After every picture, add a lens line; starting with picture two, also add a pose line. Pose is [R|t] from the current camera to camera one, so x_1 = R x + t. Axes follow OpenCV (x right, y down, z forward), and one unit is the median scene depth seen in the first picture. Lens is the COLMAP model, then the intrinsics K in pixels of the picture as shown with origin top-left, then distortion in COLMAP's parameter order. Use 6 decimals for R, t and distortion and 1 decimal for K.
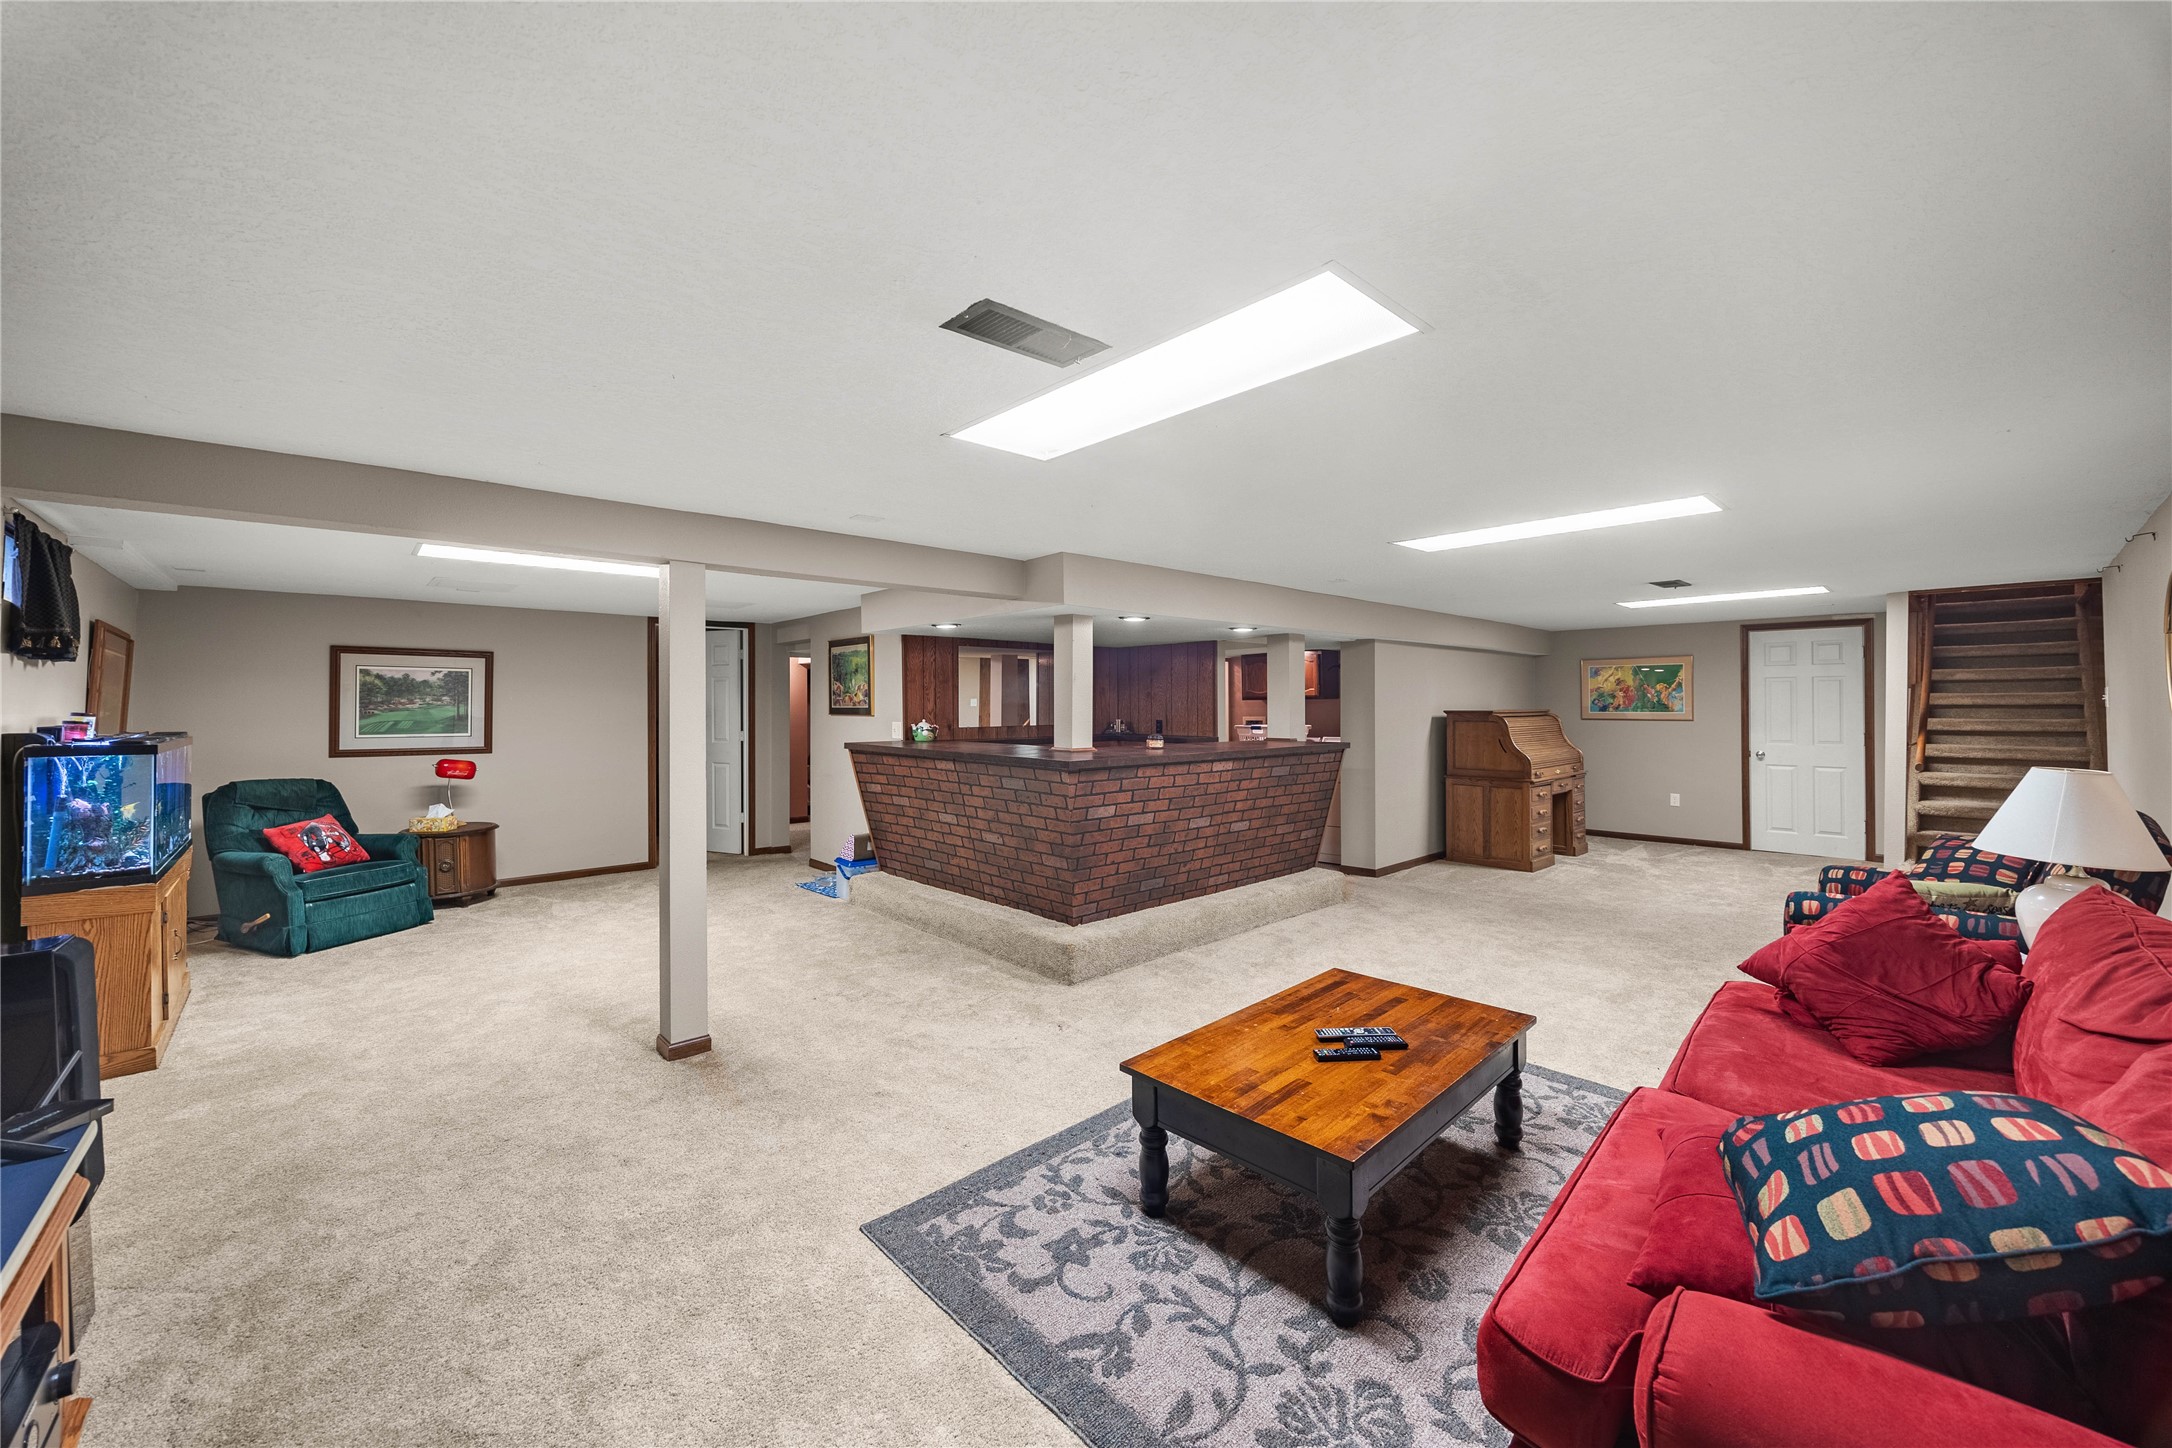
lens RADIAL K [[832.4, 0, 1083.0], [0, 832.4, 716.2], [0, 0, 1]] dist [-0.002796, -0.000349]
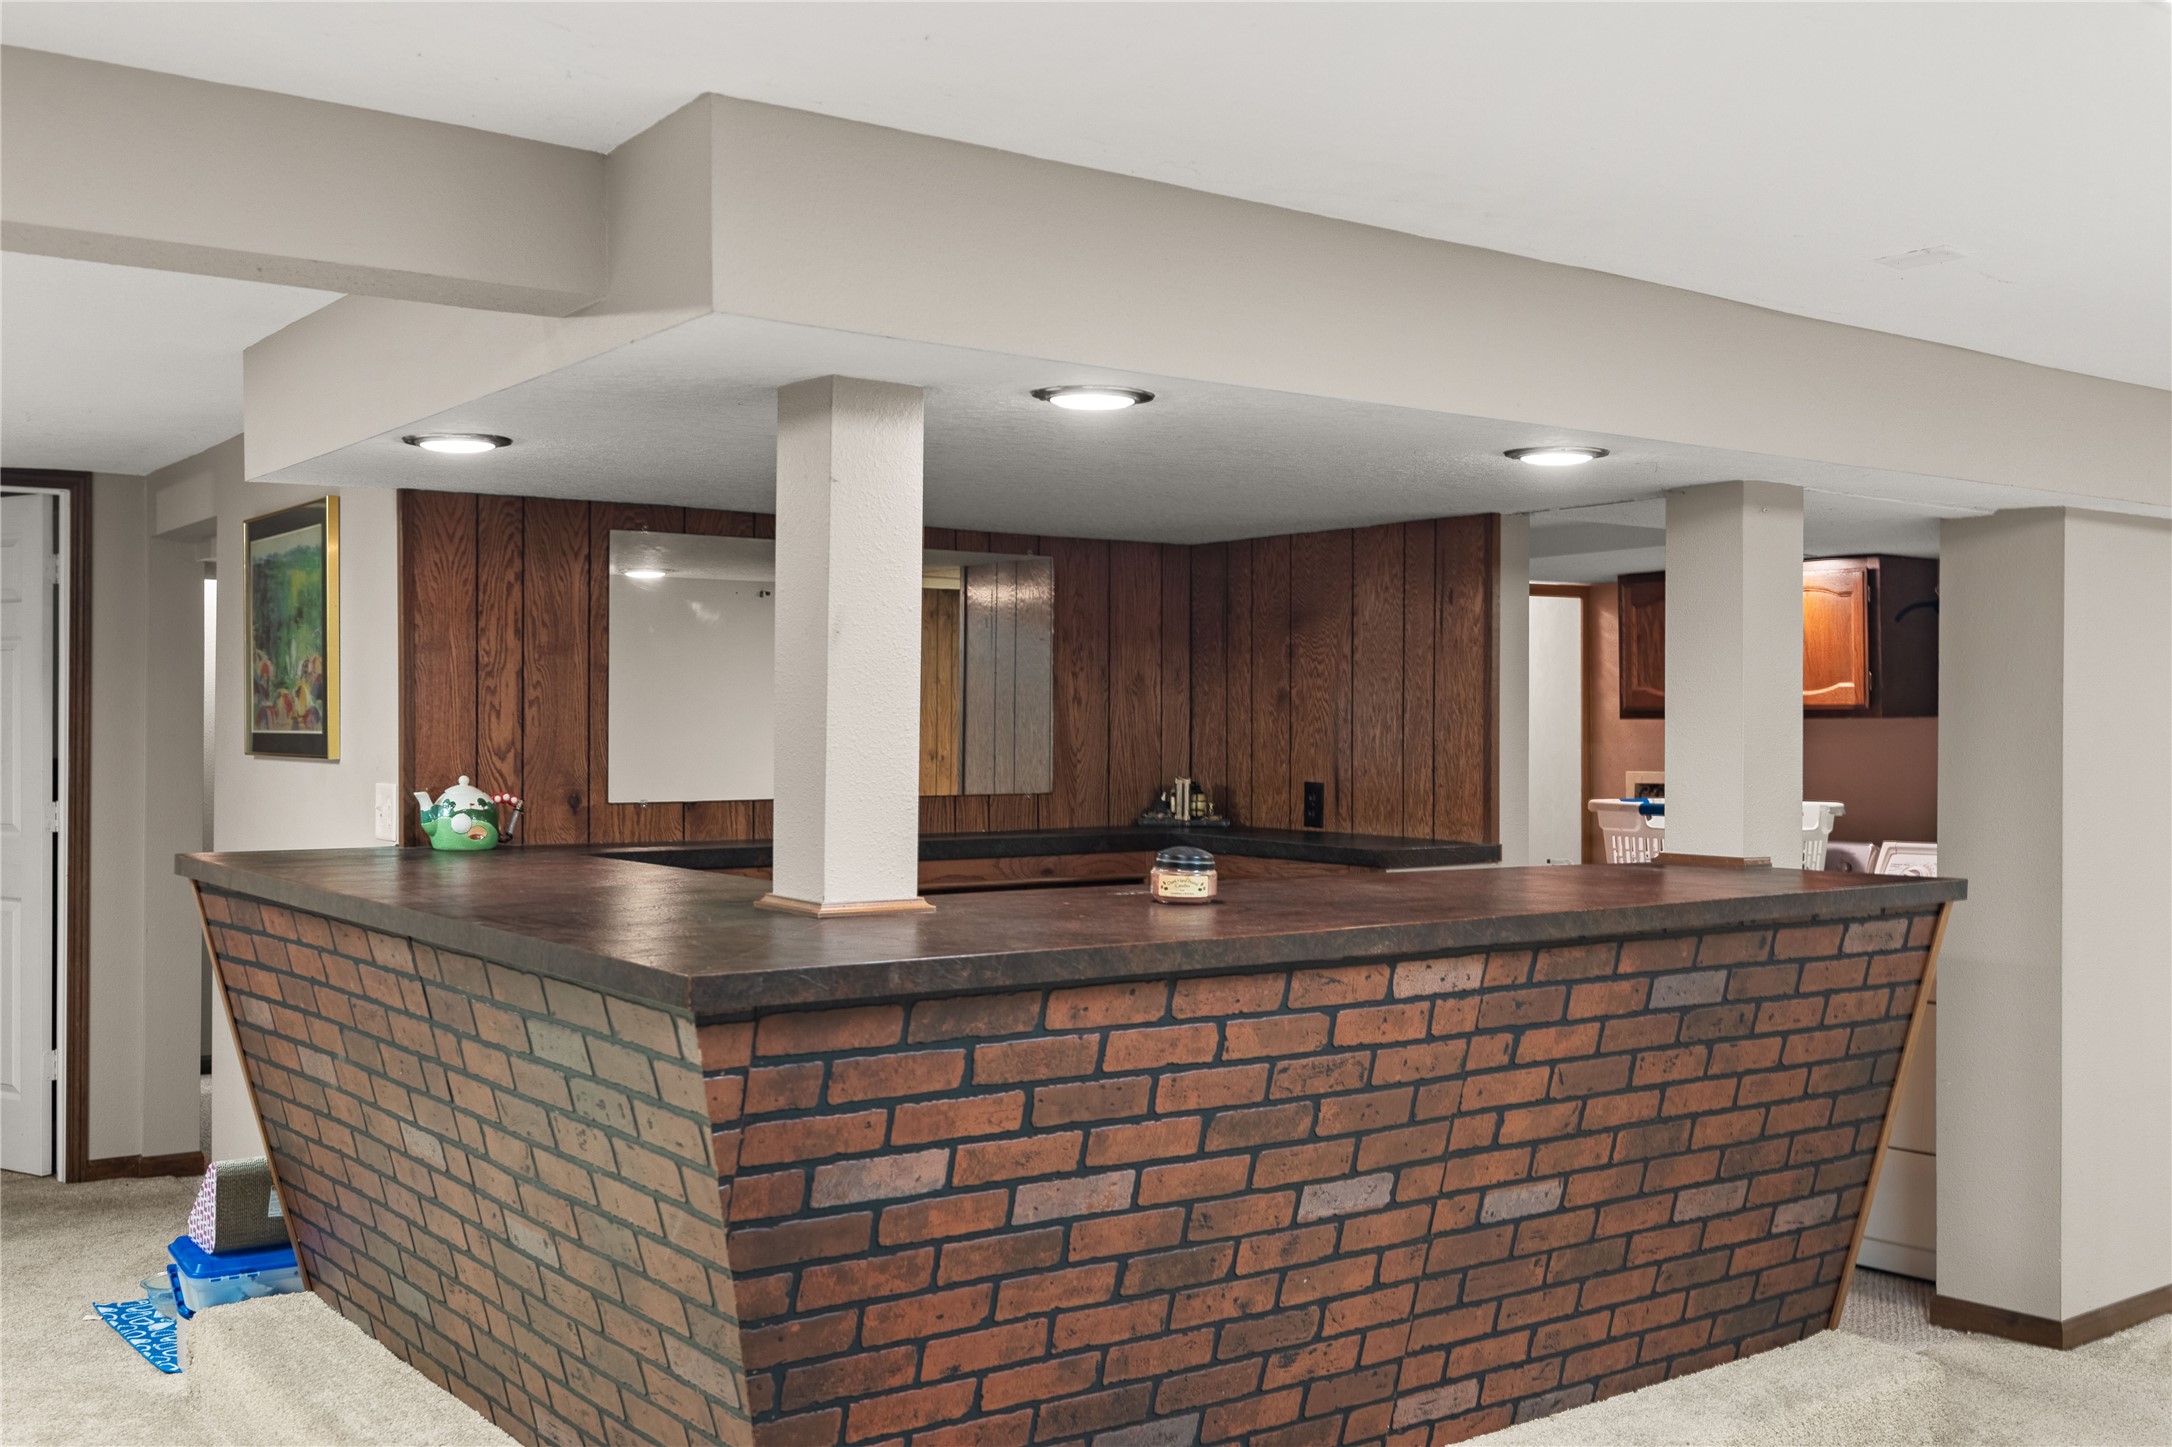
lens RADIAL K [[2059.4, 0, 1083.7], [0, 2059.4, 756.8], [0, 0, 1]] dist [0.006563, 0.012000]
pose [[0.994558, 0.009153, -0.103779, 0.106656], [-0.009089, 0.999958, 0.001087, -0.006144], [0.103784, -0.000138, 0.994600, 0.310001]]
